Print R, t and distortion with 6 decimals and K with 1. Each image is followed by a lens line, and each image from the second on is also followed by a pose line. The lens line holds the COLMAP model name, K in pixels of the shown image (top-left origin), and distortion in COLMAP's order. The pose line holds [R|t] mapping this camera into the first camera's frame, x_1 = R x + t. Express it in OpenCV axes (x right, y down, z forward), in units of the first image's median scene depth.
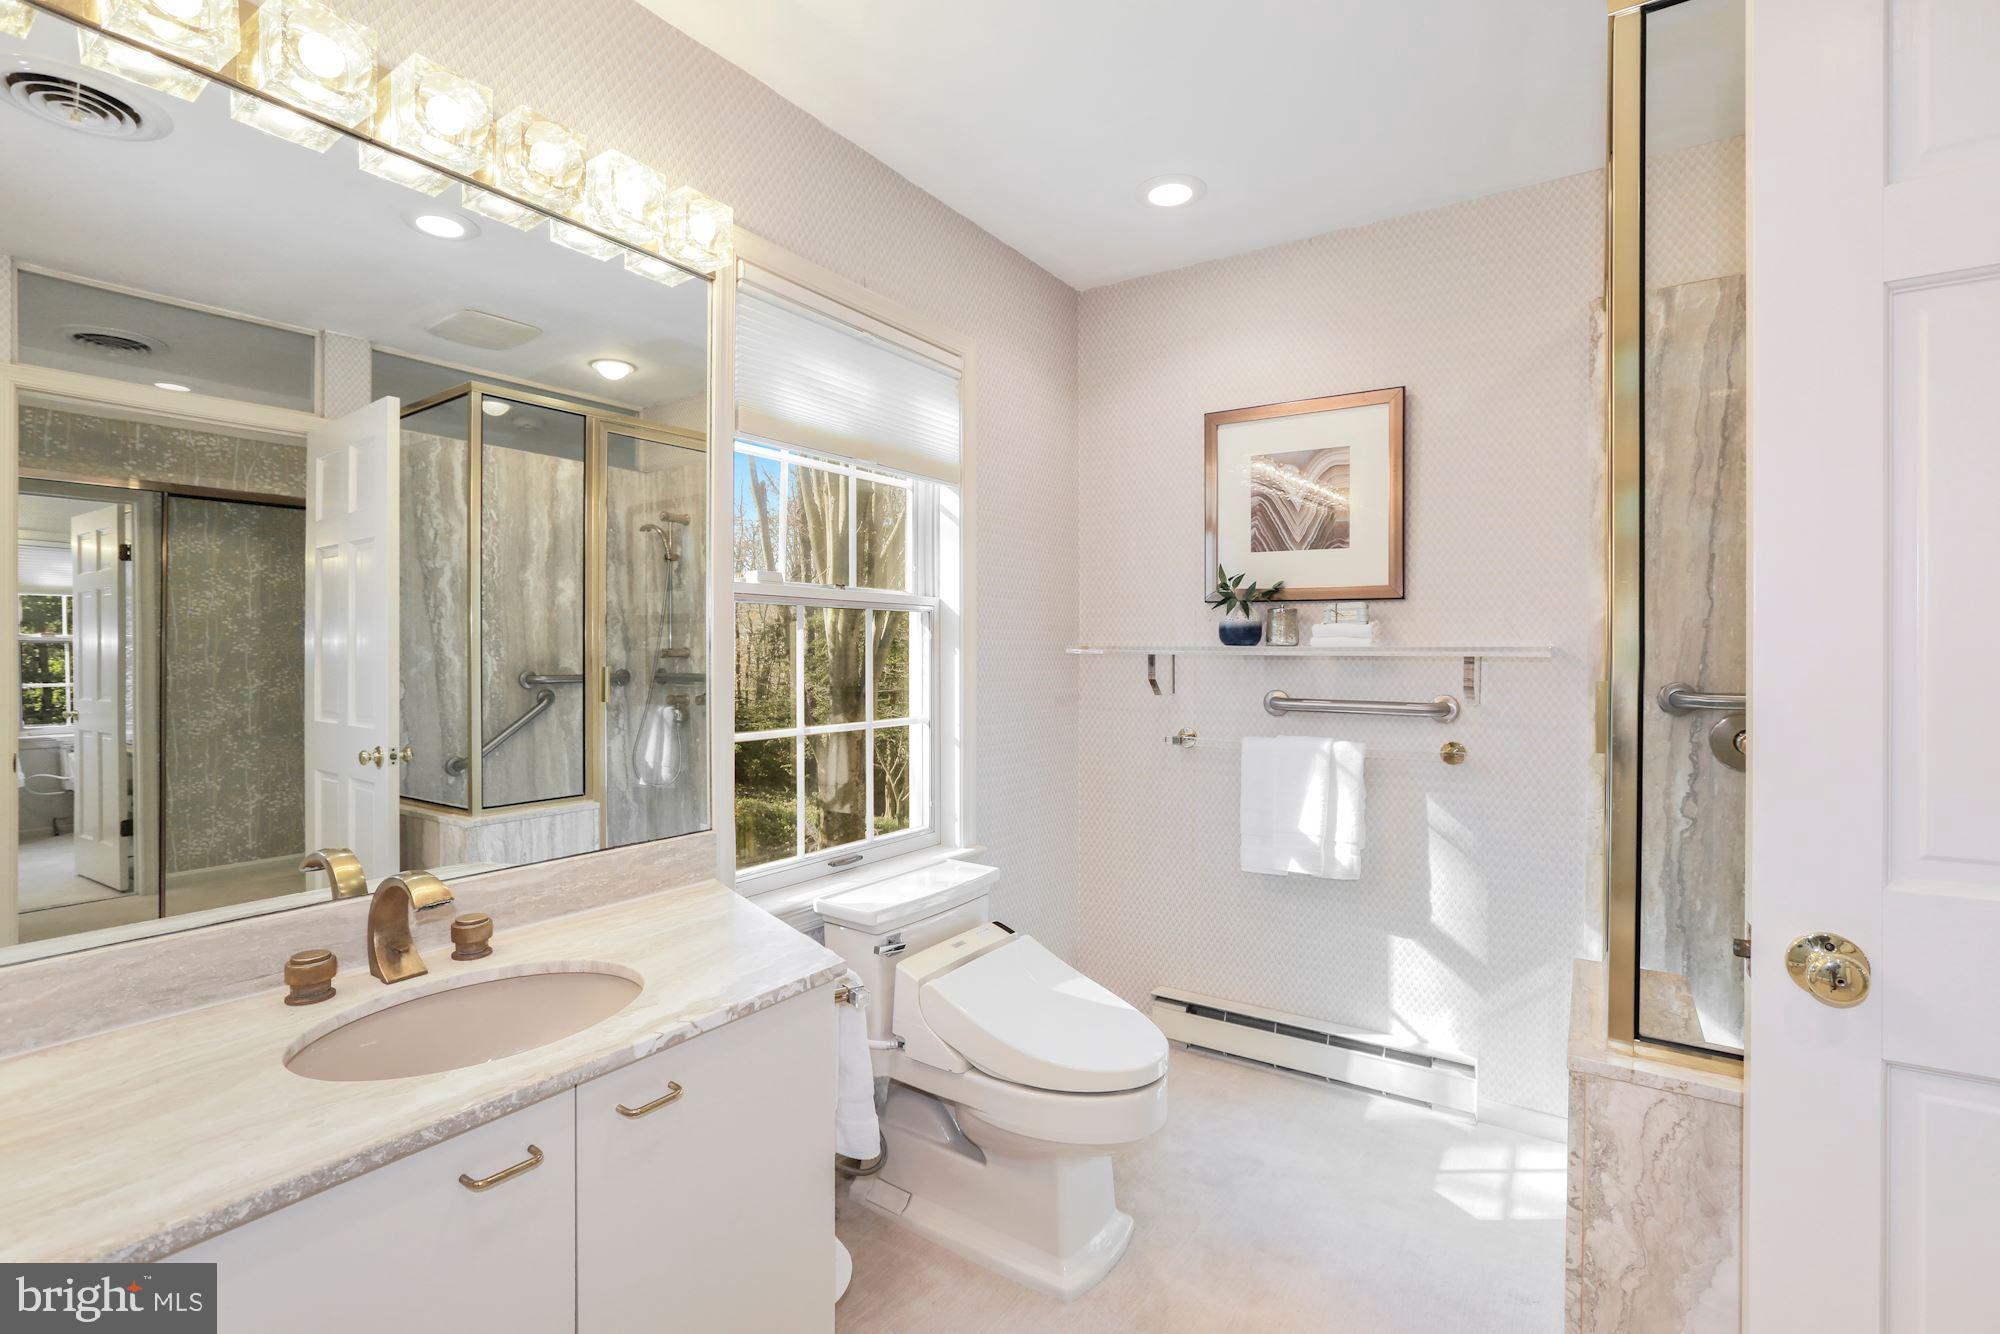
lens RADIAL K [[912.6, 0, 1009.1], [0, 912.6, 663.9], [0, 0, 1]] dist [-0.039687, 0.013877]
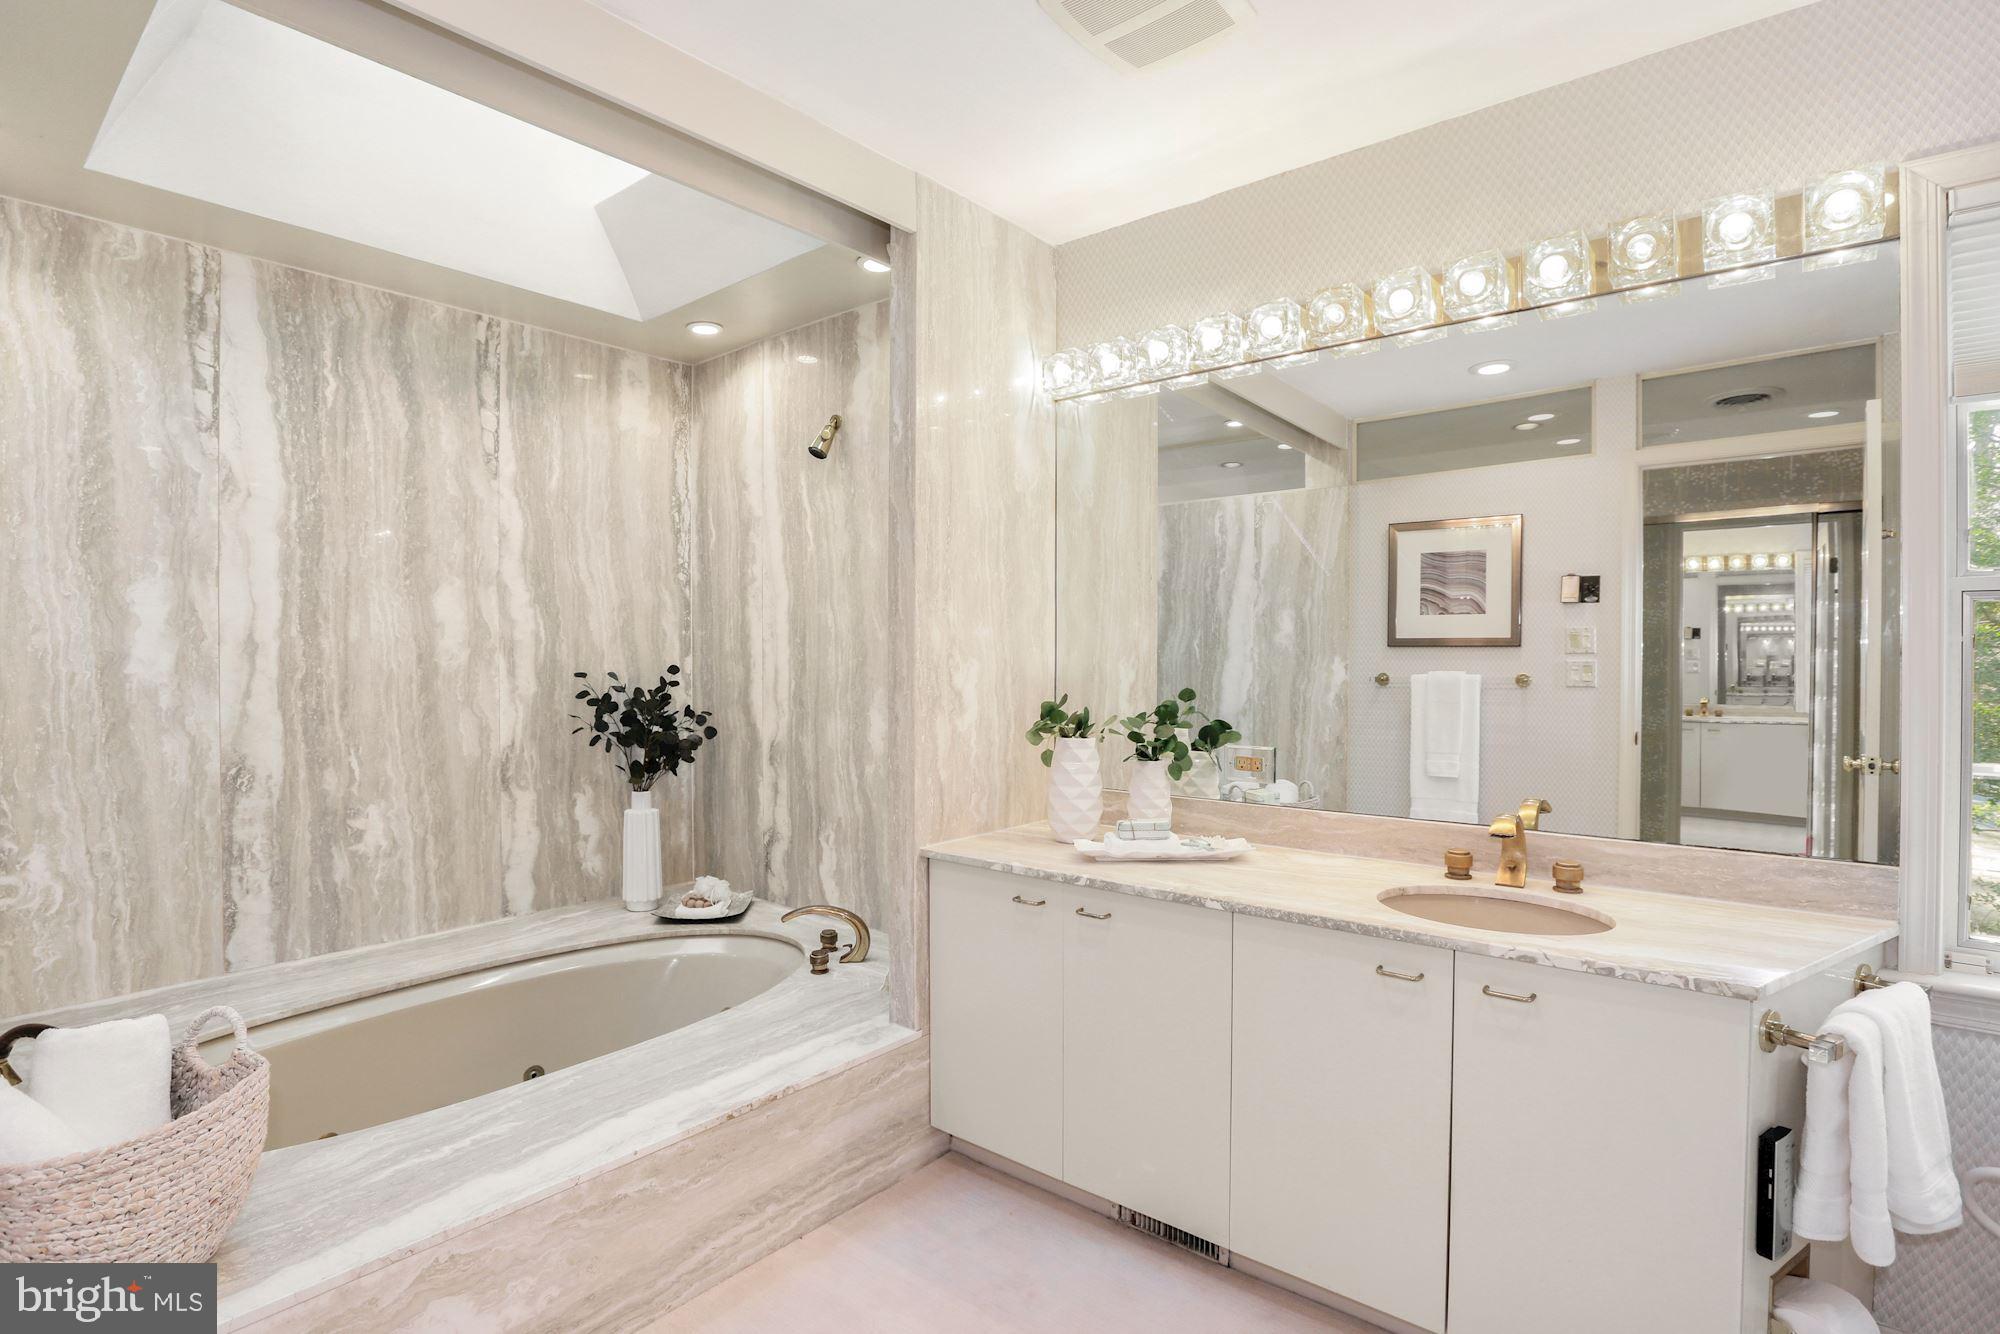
lens RADIAL K [[979.8, 0, 1004.4], [0, 979.8, 660.3], [0, 0, 1]] dist [-0.001627, -0.000135]
pose [[-0.089566, 0.005077, -0.995968, 1.009010], [-0.011353, 0.999917, 0.006118, -0.017584], [0.995916, 0.011855, -0.089501, 0.325937]]
